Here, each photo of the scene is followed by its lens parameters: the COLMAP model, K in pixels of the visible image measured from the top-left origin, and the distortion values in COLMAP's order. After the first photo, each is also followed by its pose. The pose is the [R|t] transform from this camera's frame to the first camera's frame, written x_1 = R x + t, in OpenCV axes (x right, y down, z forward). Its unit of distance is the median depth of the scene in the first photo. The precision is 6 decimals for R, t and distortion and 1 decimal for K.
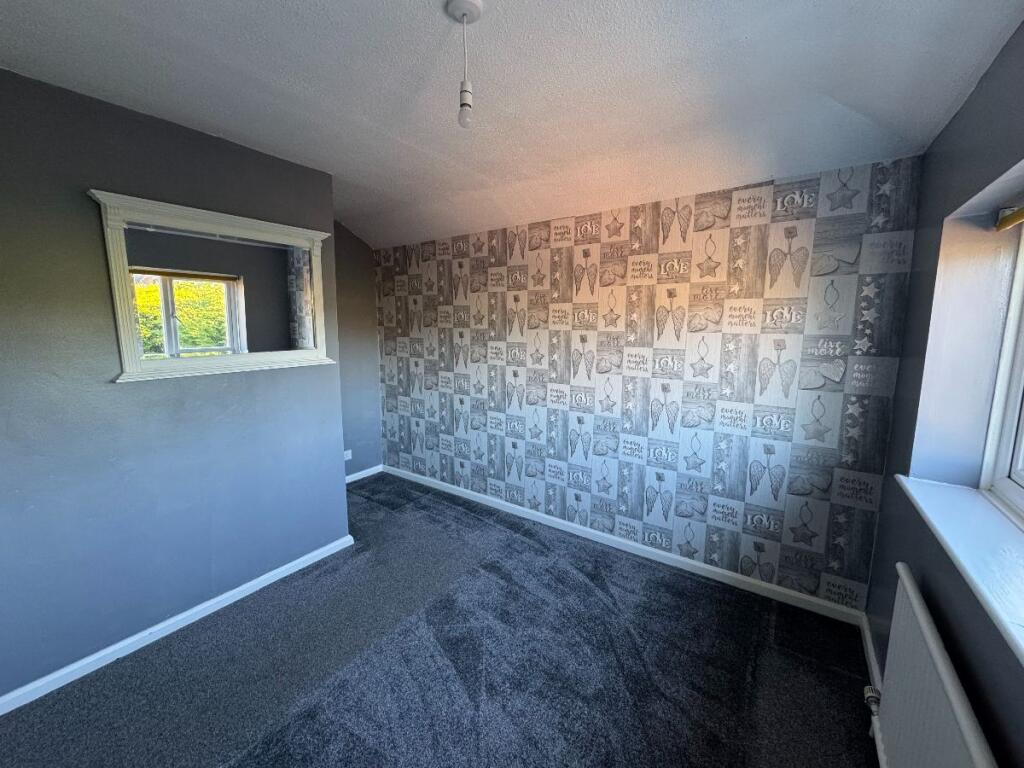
lens RADIAL K [[408.2, 0, 521.6], [0, 408.2, 383.0], [0, 0, 1]] dist [-0.002537, 0.000173]
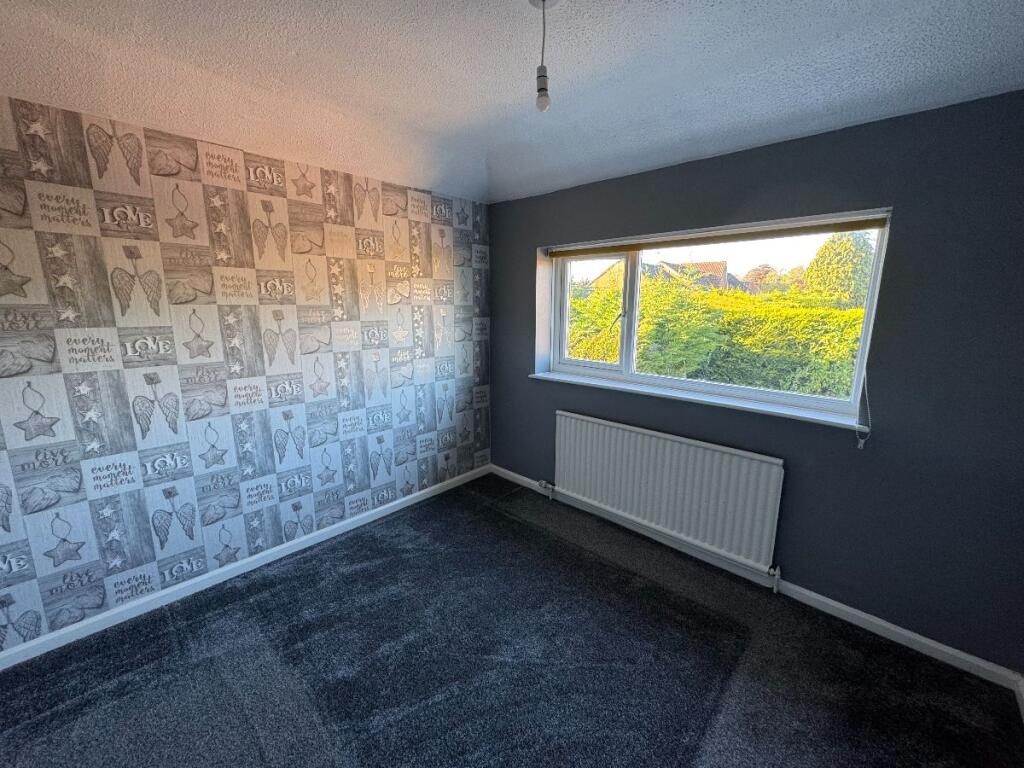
lens RADIAL K [[408.2, 0, 521.6], [0, 408.2, 383.0], [0, 0, 1]] dist [-0.002537, 0.000173]
pose [[0.136851, -0.201378, 0.969906, -0.566158], [0.128988, 0.974405, 0.184112, -0.061649], [-0.982158, 0.099911, 0.159324, 0.395028]]
